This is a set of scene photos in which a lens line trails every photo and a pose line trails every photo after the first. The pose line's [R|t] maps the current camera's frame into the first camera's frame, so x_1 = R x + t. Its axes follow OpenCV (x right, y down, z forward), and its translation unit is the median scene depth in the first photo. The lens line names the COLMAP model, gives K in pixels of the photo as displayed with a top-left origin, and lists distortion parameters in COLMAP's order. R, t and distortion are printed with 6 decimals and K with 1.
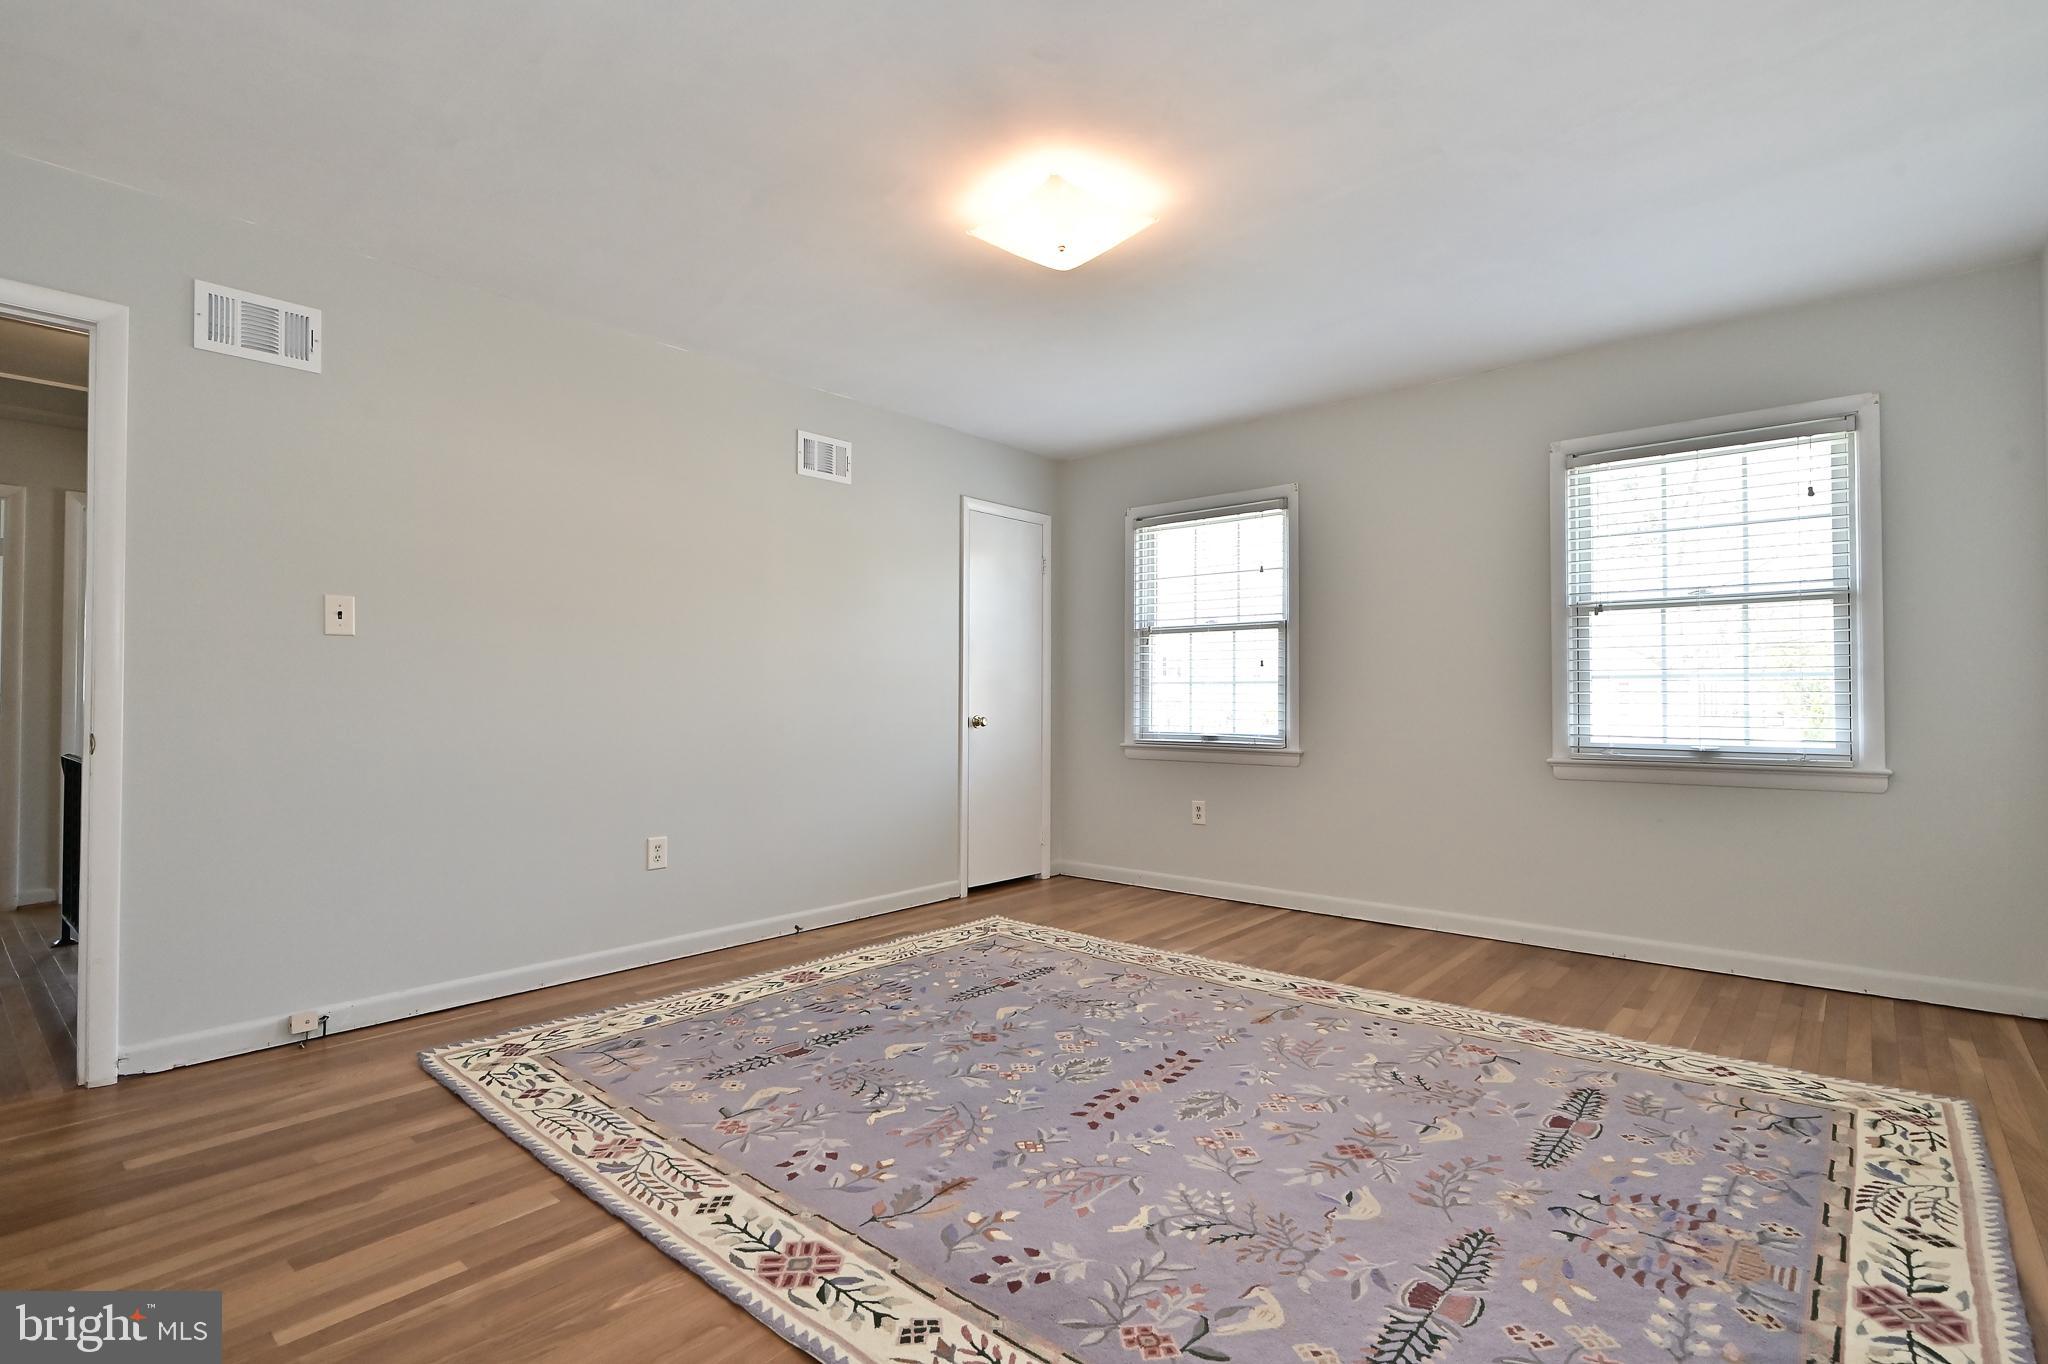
lens RADIAL K [[1004.9, 0, 993.6], [0, 1004.9, 679.2], [0, 0, 1]] dist [-0.002041, 0.000555]
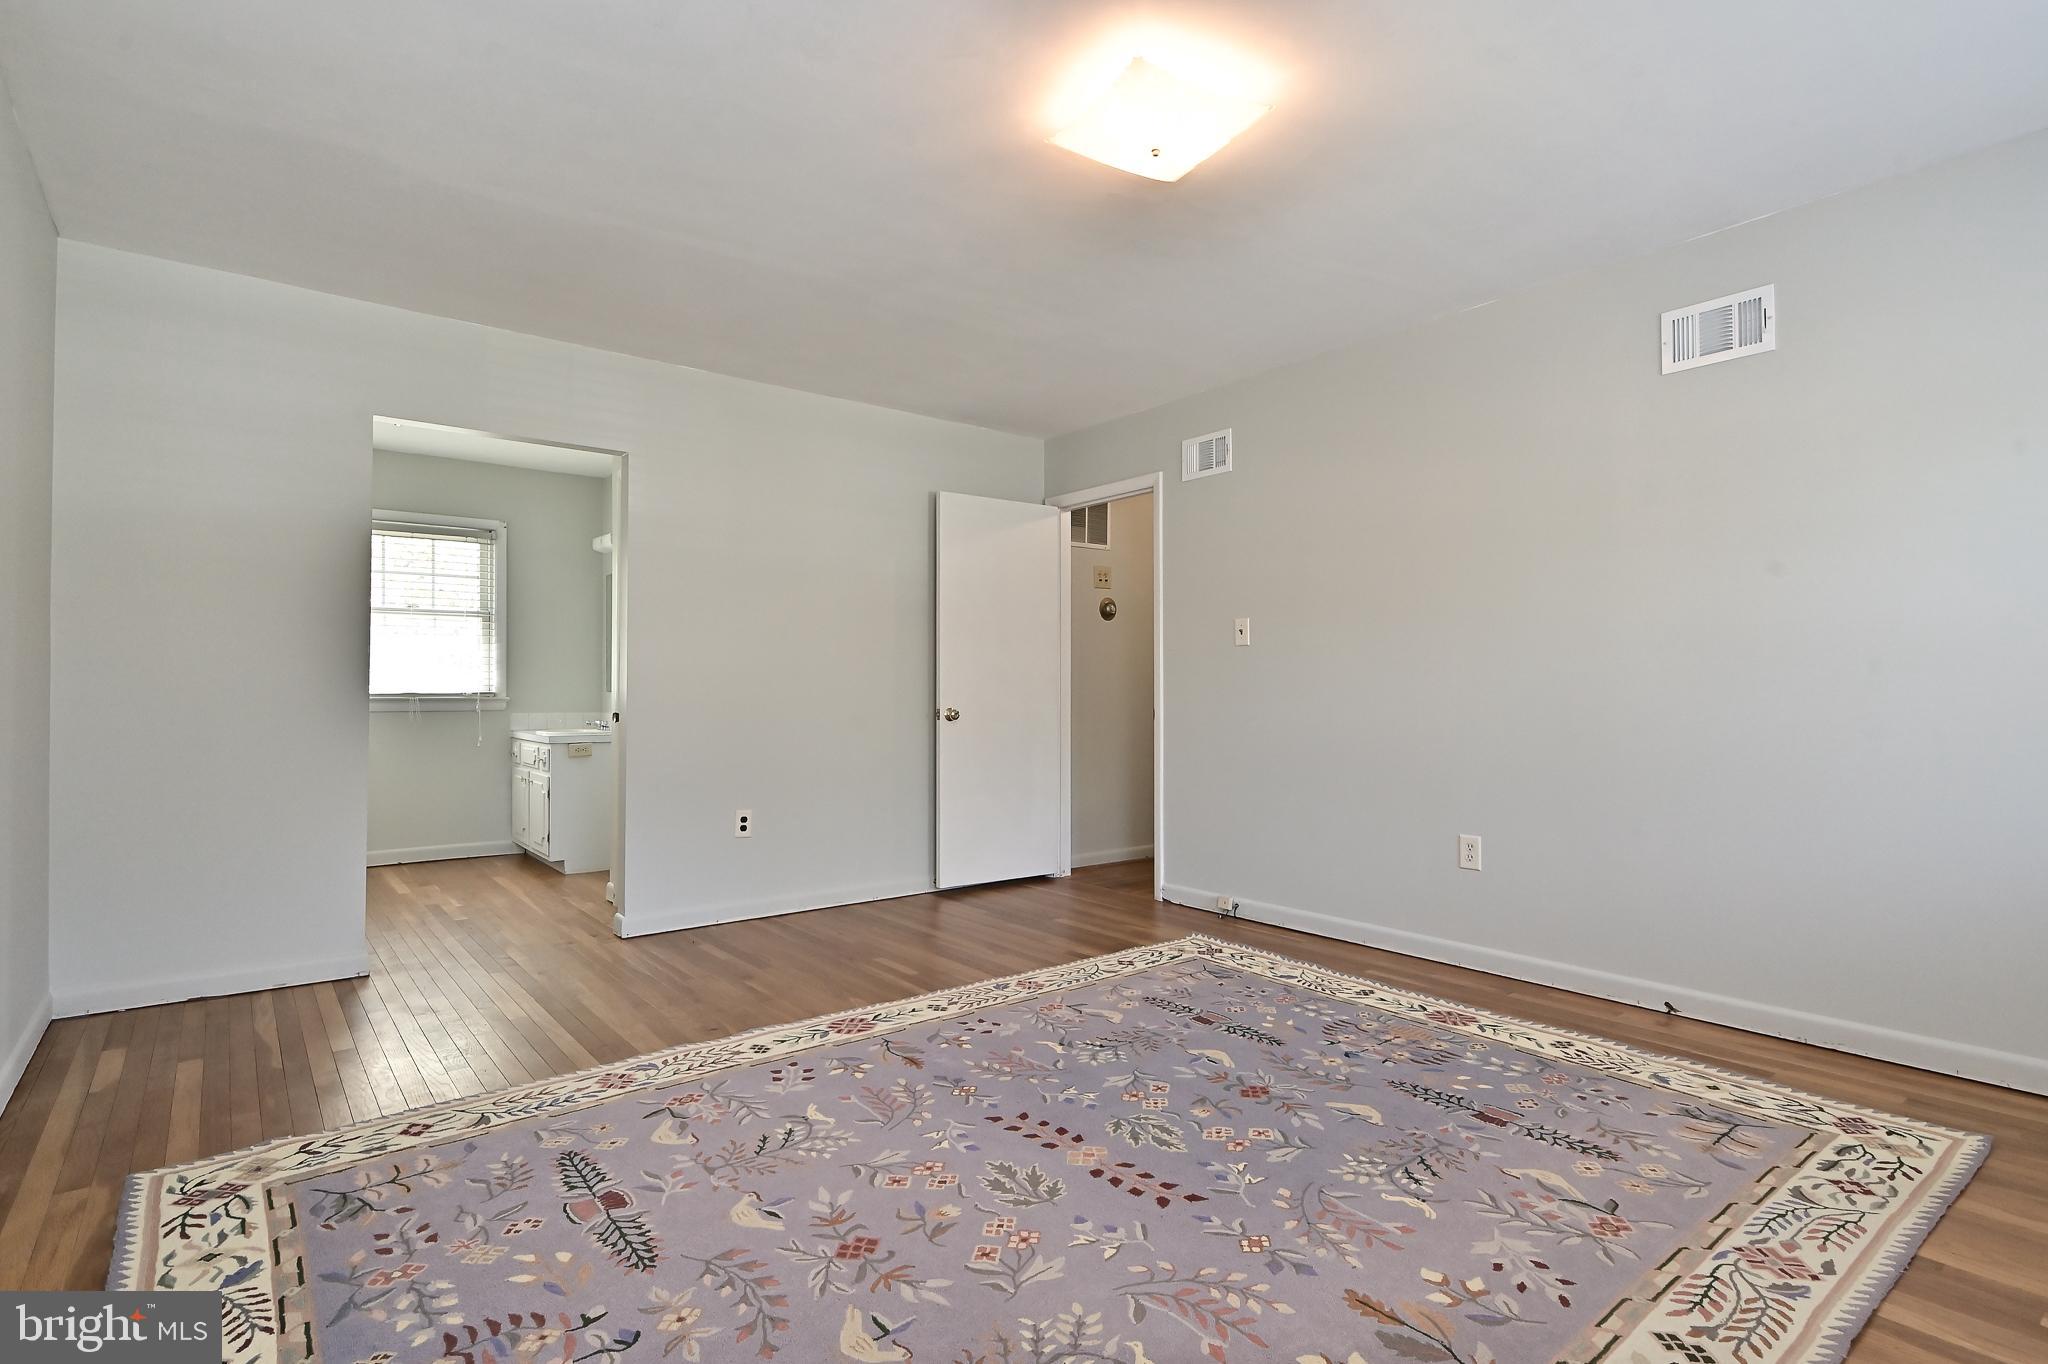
lens RADIAL K [[1004.9, 0, 1017.3], [0, 1004.9, 683.2], [0, 0, 1]] dist [-0.002041, 0.000555]
pose [[-0.191022, -0.006998, -0.981561, 0.887625], [0.021642, 0.999701, -0.011339, 0.020889], [0.981347, -0.023409, -0.190813, 1.011518]]
